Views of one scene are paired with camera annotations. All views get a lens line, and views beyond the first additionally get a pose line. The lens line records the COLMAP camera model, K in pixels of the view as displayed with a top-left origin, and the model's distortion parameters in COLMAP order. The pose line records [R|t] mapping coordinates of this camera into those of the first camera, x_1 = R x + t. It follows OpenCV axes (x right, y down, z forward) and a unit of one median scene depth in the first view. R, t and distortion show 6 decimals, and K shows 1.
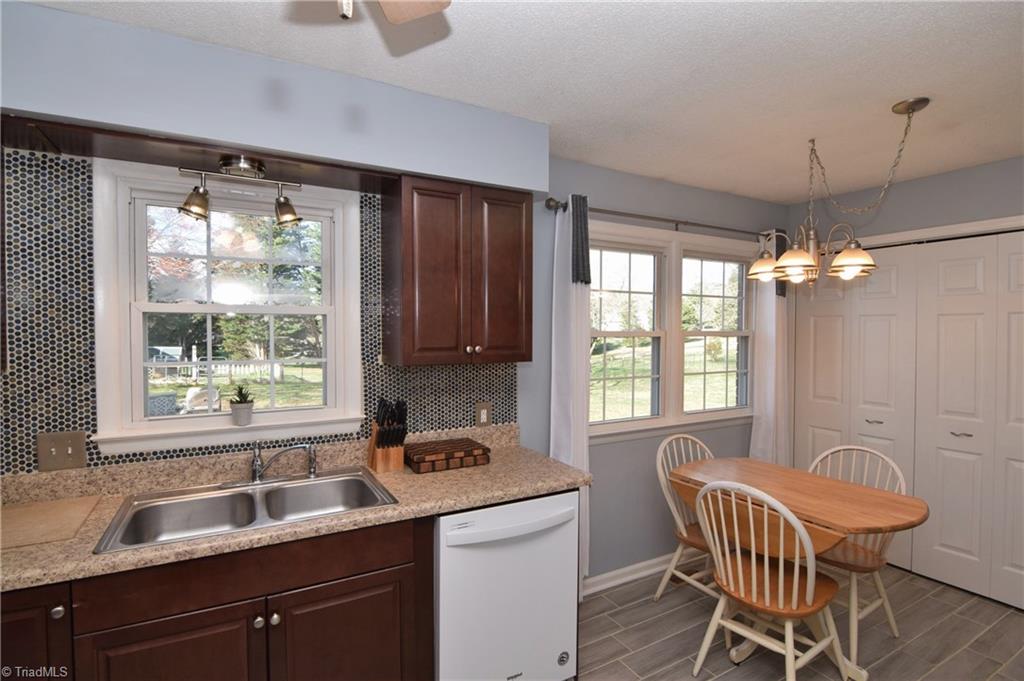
lens RADIAL K [[497.9, 0, 512.0], [0, 497.9, 340.5], [0, 0, 1]] dist [-0.021547, 0.000052]
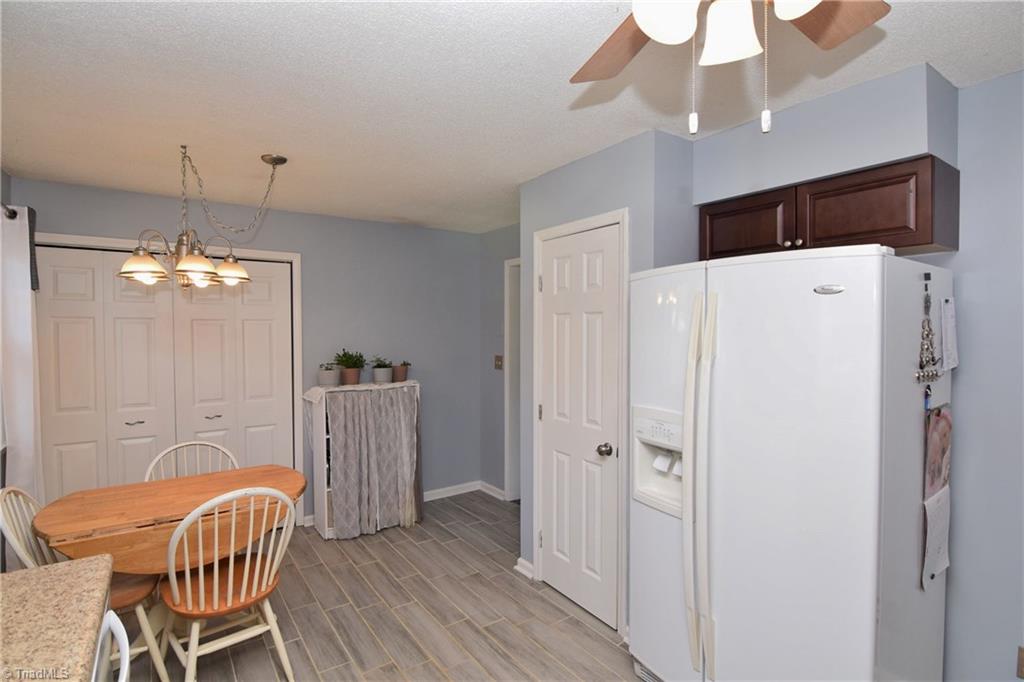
lens RADIAL K [[497.9, 0, 512.0], [0, 497.9, 341.0], [0, 0, 1]] dist [-0.021547, 0.000052]
pose [[-0.086845, -0.026376, 0.995873, -0.464011], [0.021912, 0.999357, 0.028379, -0.021608], [-0.995981, 0.024287, -0.086211, 0.426174]]
